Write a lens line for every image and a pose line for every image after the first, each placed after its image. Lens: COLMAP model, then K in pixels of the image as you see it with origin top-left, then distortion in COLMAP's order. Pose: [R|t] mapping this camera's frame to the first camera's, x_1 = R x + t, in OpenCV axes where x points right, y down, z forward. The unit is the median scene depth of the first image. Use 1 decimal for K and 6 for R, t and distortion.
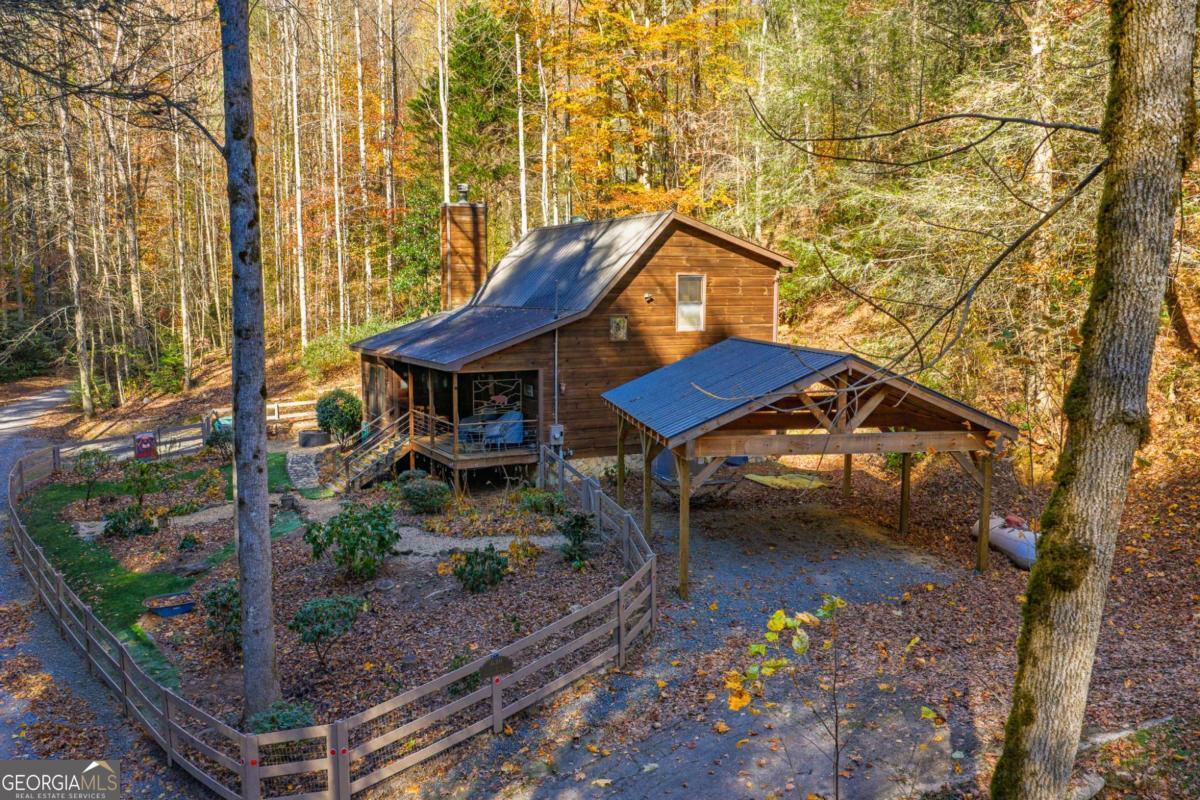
lens RADIAL K [[991.0, 0, 604.5], [0, 991.0, 409.1], [0, 0, 1]] dist [0.012156, -0.020276]
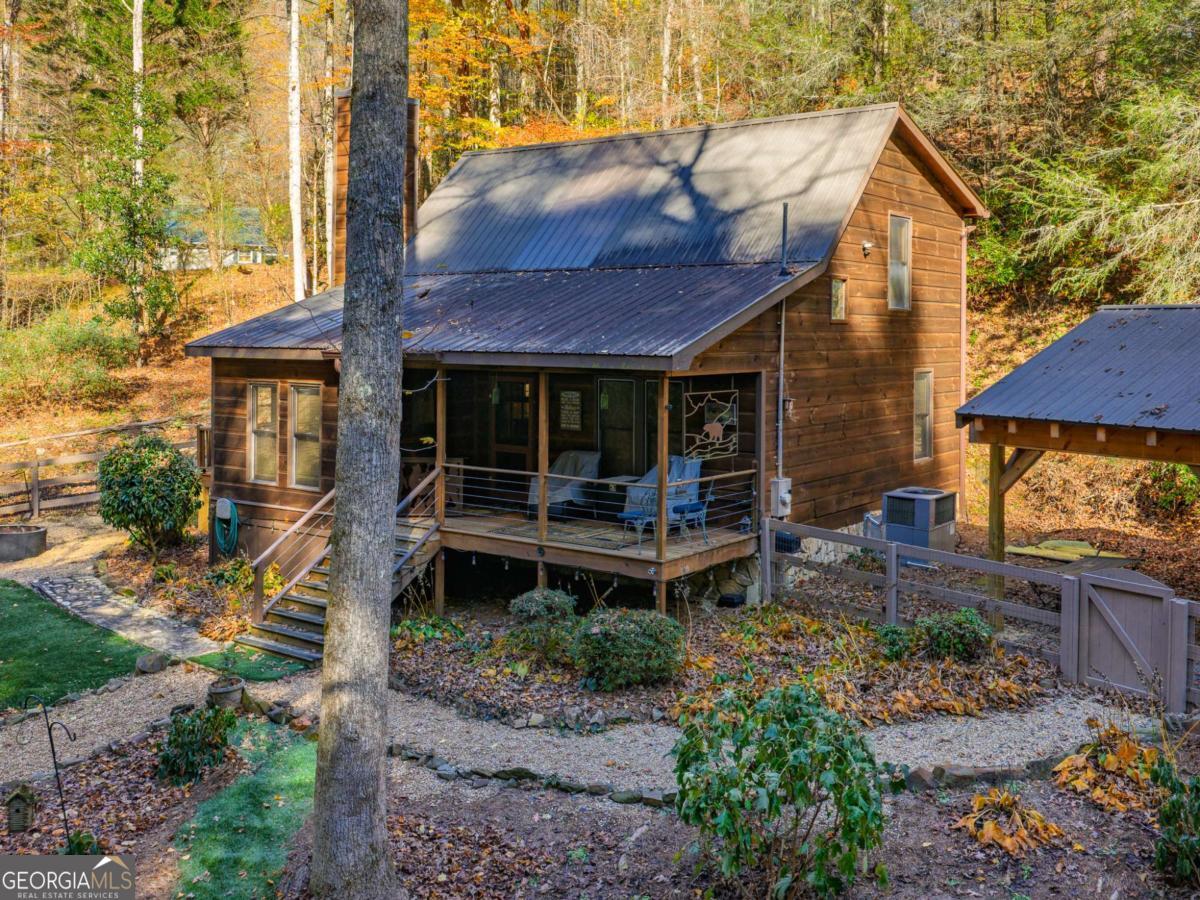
lens RADIAL K [[1177.4, 0, 618.2], [0, 1177.4, 336.5], [0, 0, 1]] dist [0.013492, 0.000000]
pose [[0.898110, 0.004365, 0.439748, -0.398903], [0.045235, 0.993730, -0.102249, 0.001573], [-0.437437, 0.111723, 0.892282, 0.477071]]
